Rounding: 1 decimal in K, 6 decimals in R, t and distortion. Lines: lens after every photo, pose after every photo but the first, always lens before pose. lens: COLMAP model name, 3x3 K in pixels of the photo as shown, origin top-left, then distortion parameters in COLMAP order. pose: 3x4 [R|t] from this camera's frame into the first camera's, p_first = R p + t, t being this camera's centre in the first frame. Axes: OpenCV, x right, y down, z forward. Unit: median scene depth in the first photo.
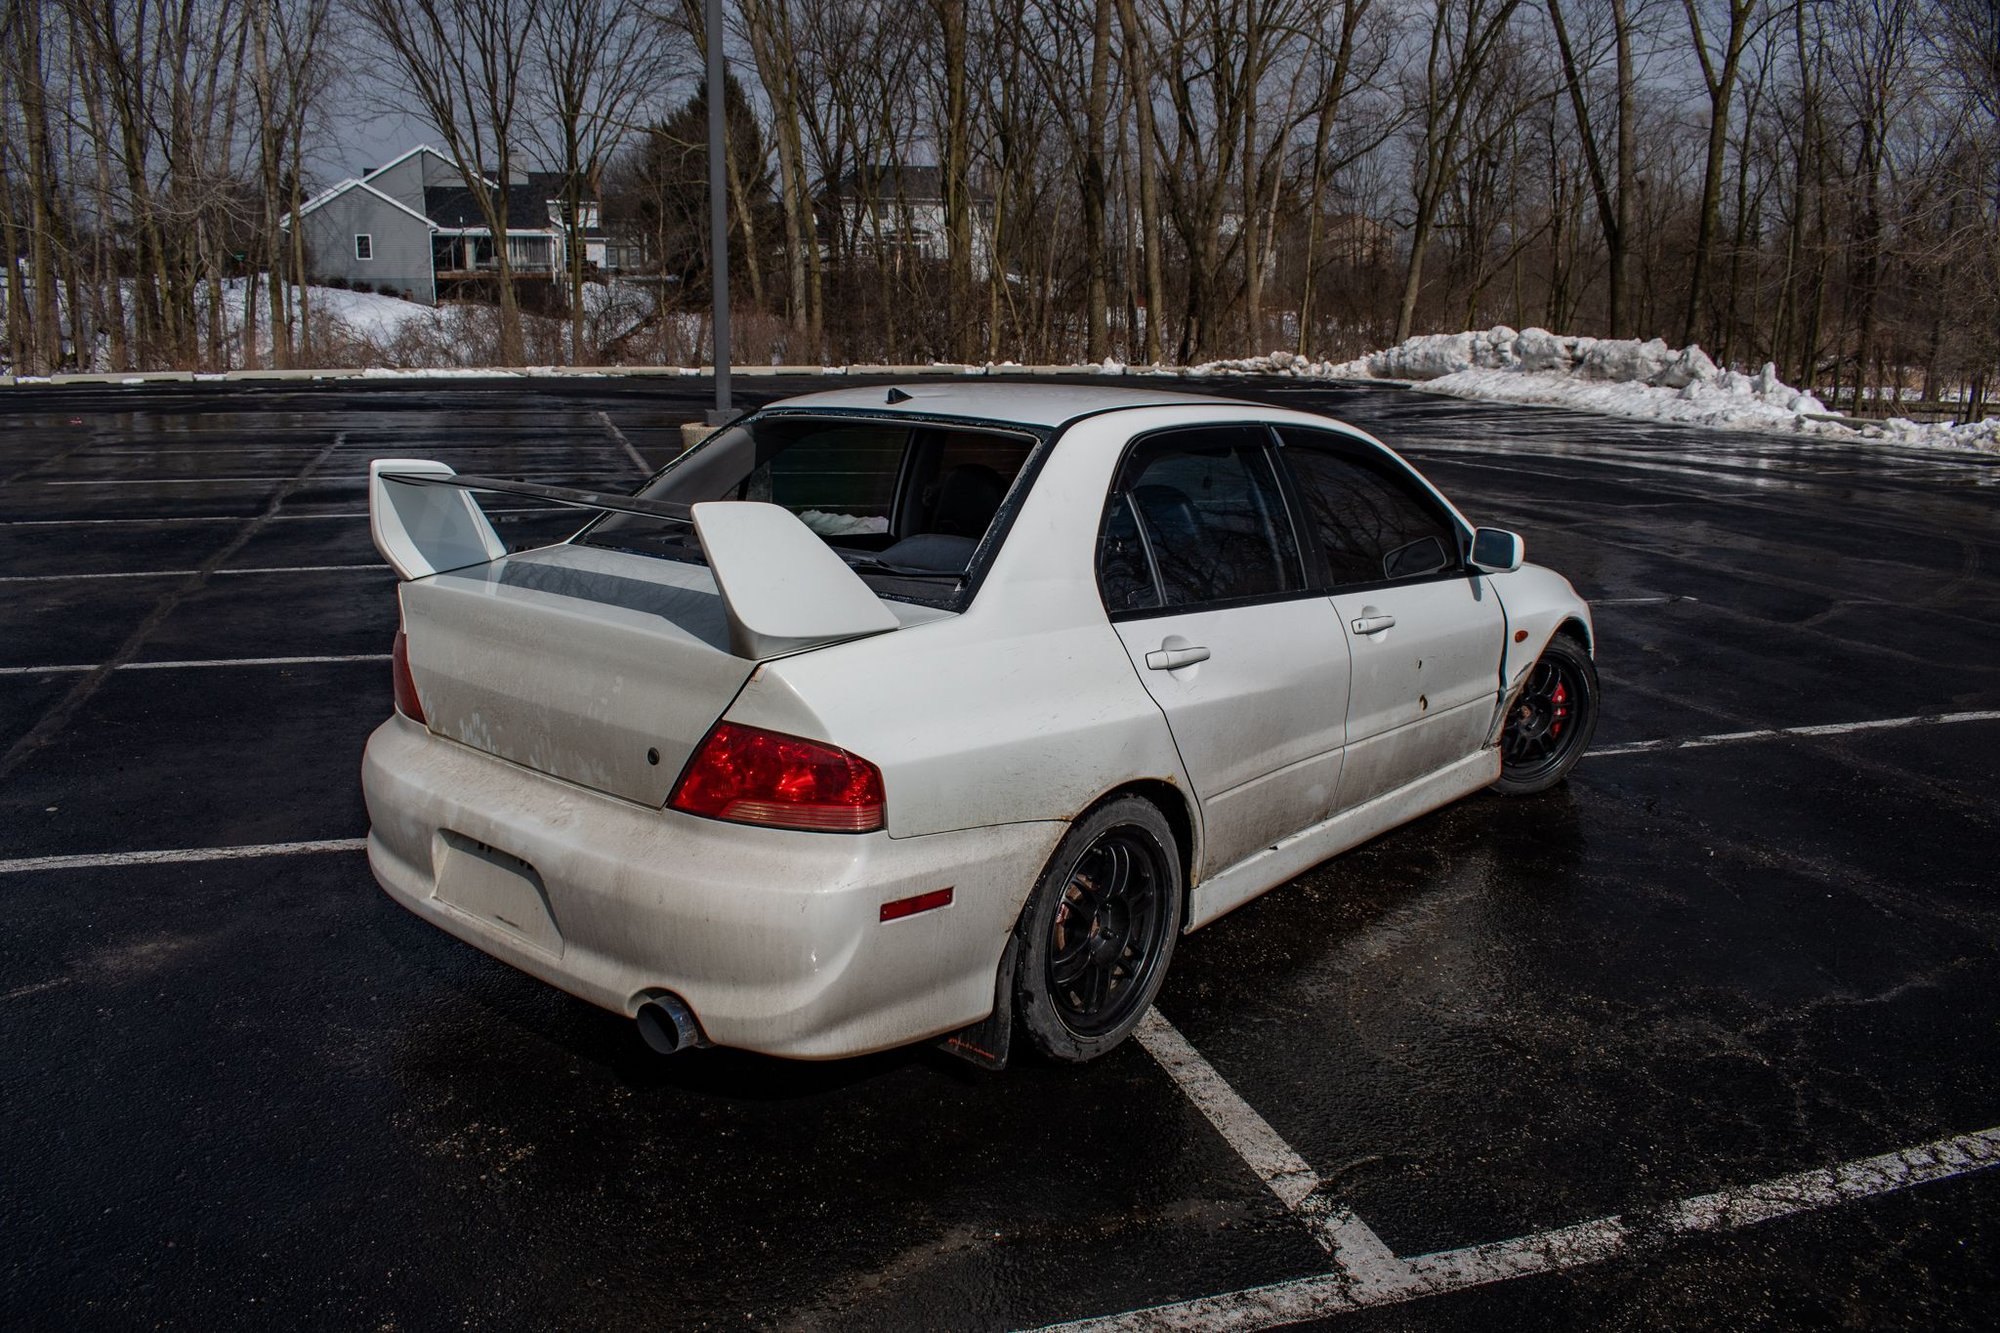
lens RADIAL K [[1557.1, 0, 992.6], [0, 1557.1, 669.1], [0, 0, 1]] dist [-0.101133, 0.021883]
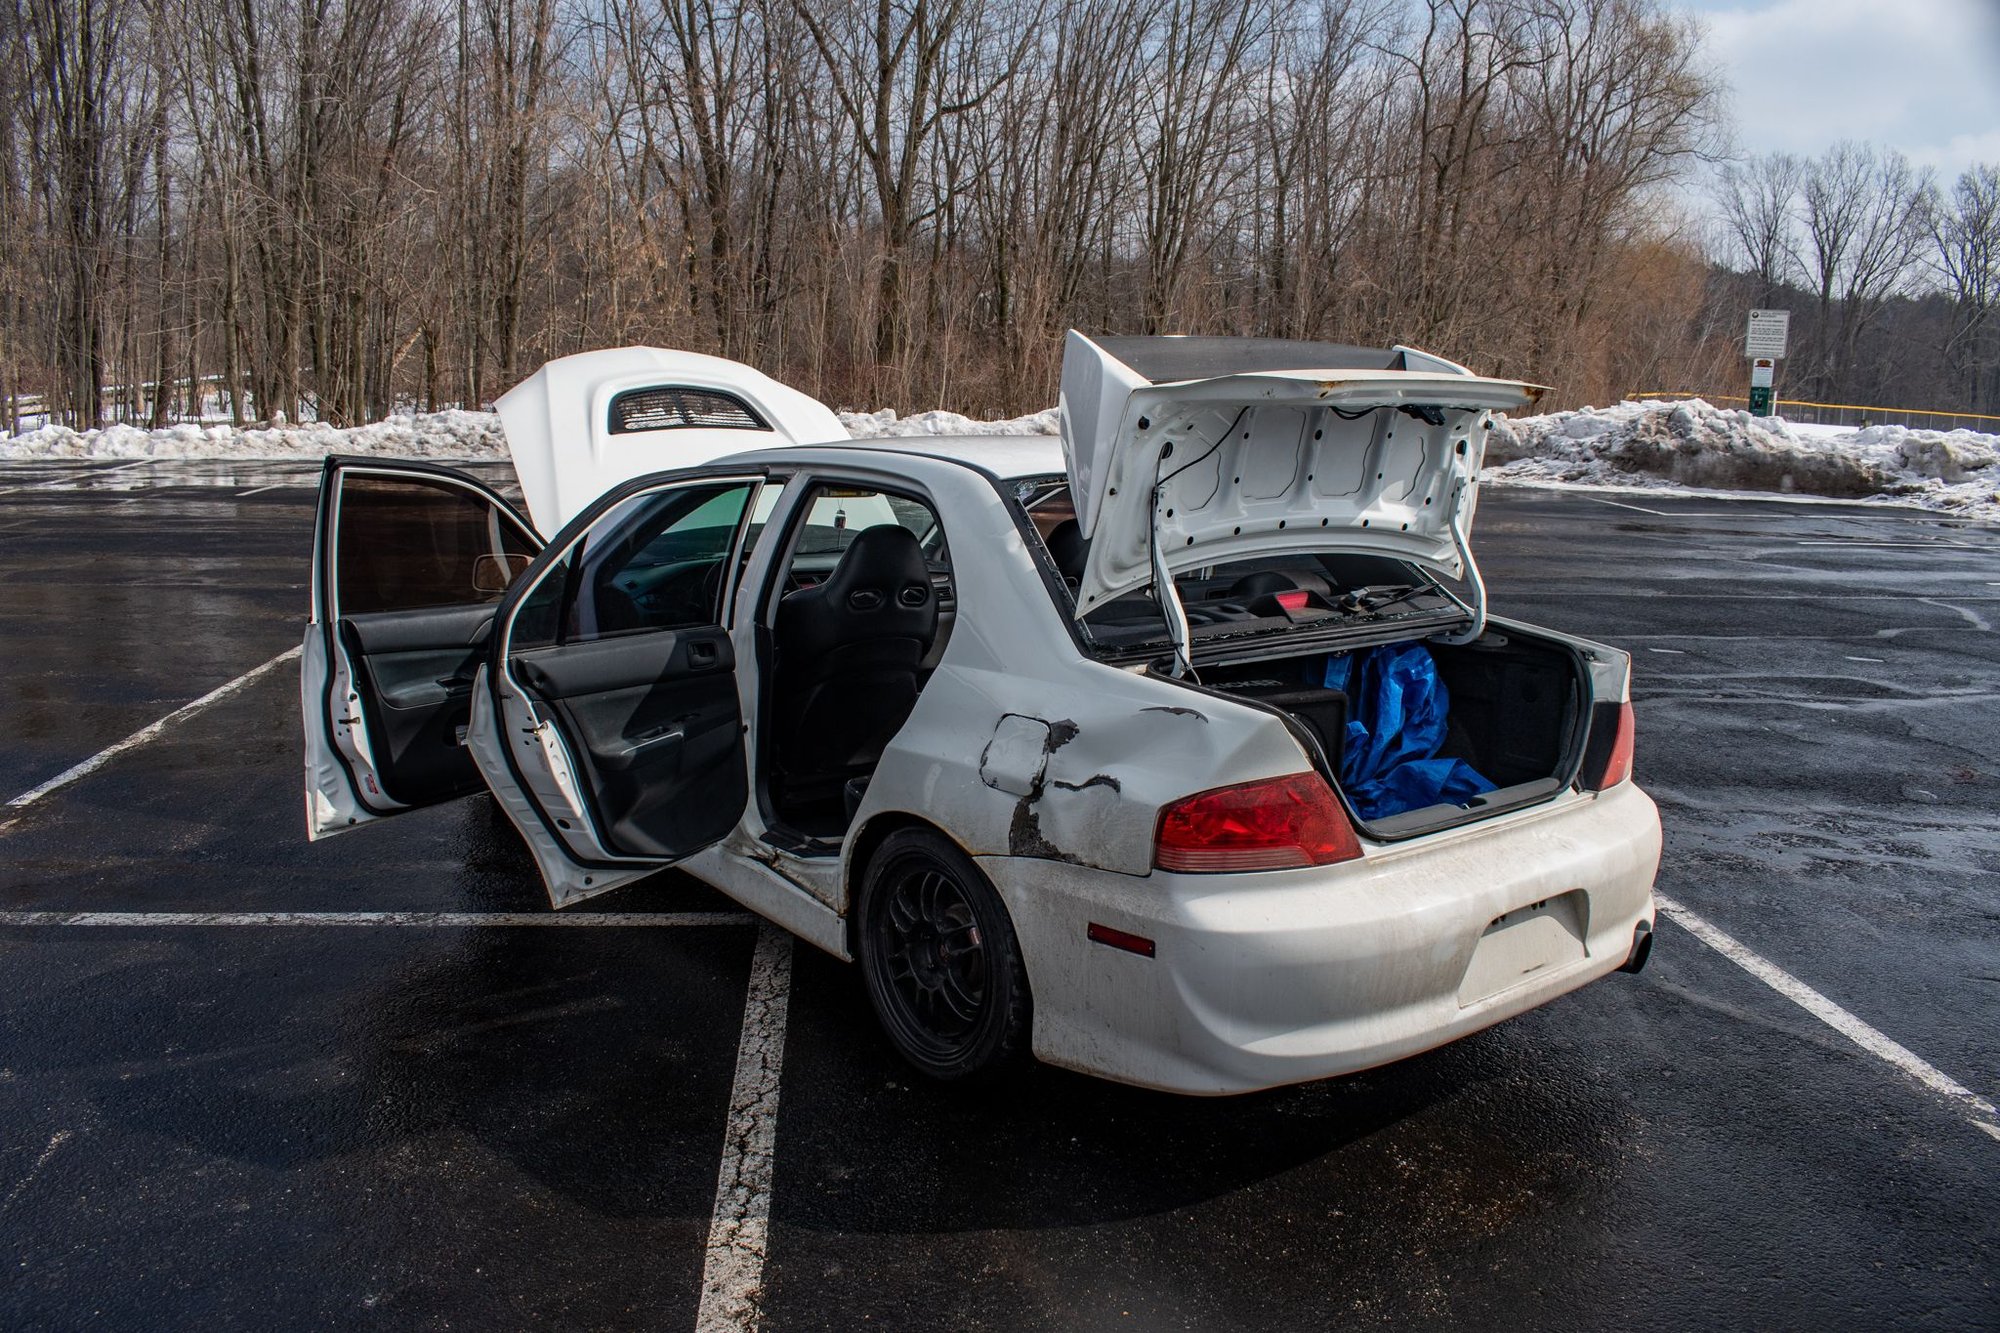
lens RADIAL K [[1557.1, 0, 992.6], [0, 1557.1, 669.1], [0, 0, 1]] dist [-0.101133, 0.021883]
pose [[0.204595, -0.197811, 0.958651, -0.158375], [0.195725, 0.967857, 0.157939, -0.031617], [-0.959079, 0.155319, 0.236735, 0.126245]]
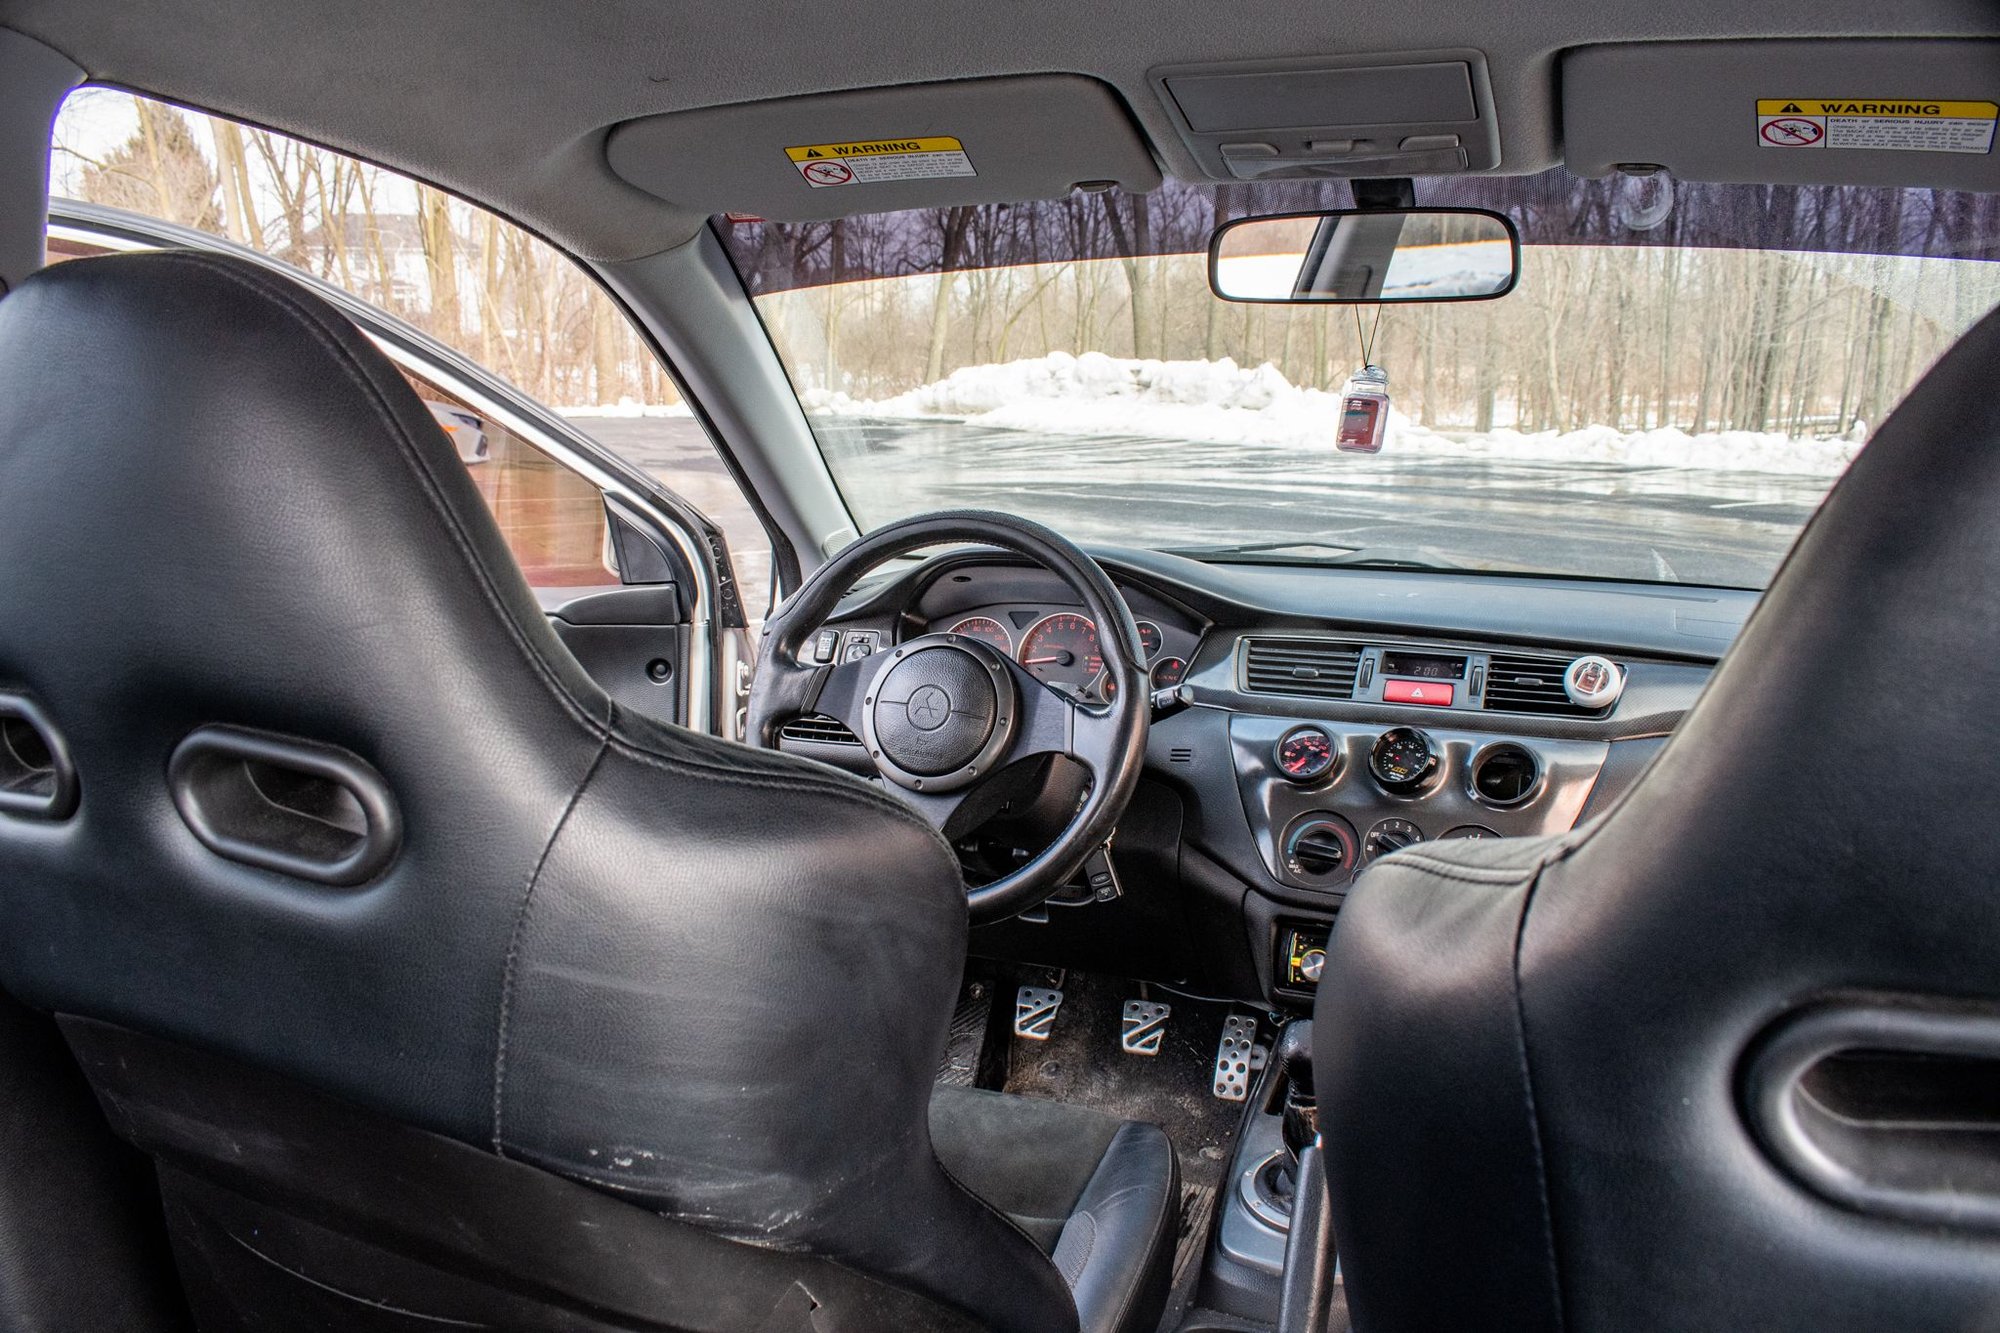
lens RADIAL K [[1553.0, 0, 991.4], [0, 1553.0, 672.0], [0, 0, 1]] dist [-0.100414, 0.019180]
pose [[0.951950, -0.068221, 0.298557, 0.002714], [0.078532, 0.996654, -0.022663, -0.015349], [-0.296012, 0.045020, 0.954123, 0.148513]]
